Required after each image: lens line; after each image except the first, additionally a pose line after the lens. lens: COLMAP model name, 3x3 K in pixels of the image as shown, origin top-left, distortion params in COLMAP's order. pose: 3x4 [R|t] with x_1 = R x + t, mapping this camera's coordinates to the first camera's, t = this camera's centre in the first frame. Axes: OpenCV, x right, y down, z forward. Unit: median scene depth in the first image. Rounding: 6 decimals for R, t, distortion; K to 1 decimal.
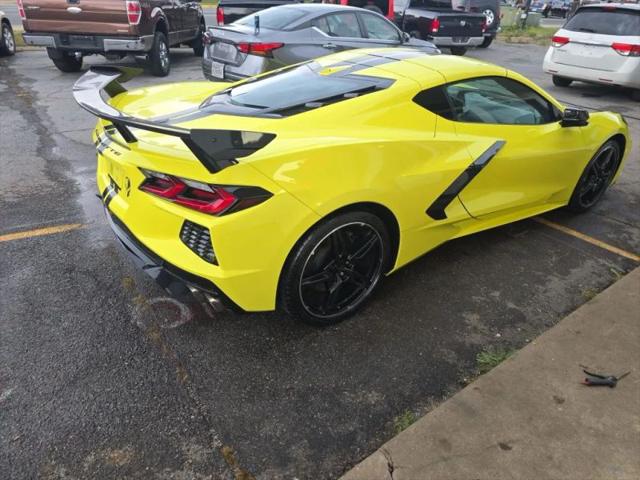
lens RADIAL K [[416.9, 0, 331.1], [0, 416.9, 239.0], [0, 0, 1]] dist [0.067910, -0.054919]
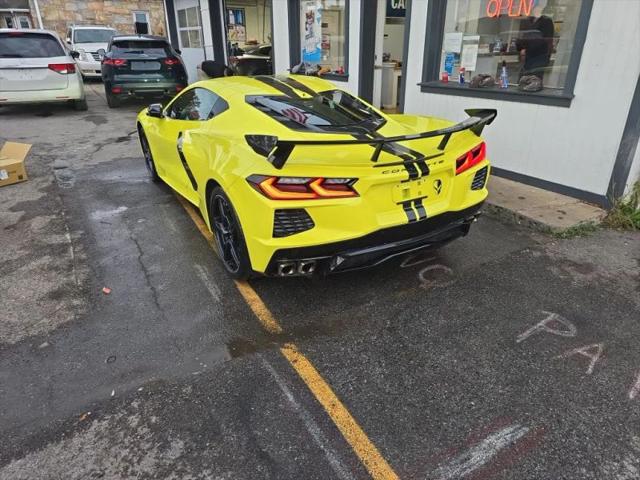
lens RADIAL K [[425.4, 0, 301.8], [0, 425.4, 240.8], [0, 0, 1]] dist [0.021776, -0.001273]
pose [[0.132608, -0.468997, 0.873188, -0.604270], [0.497281, 0.793549, 0.350702, -0.224044], [-0.857395, 0.387714, 0.338454, 0.327602]]
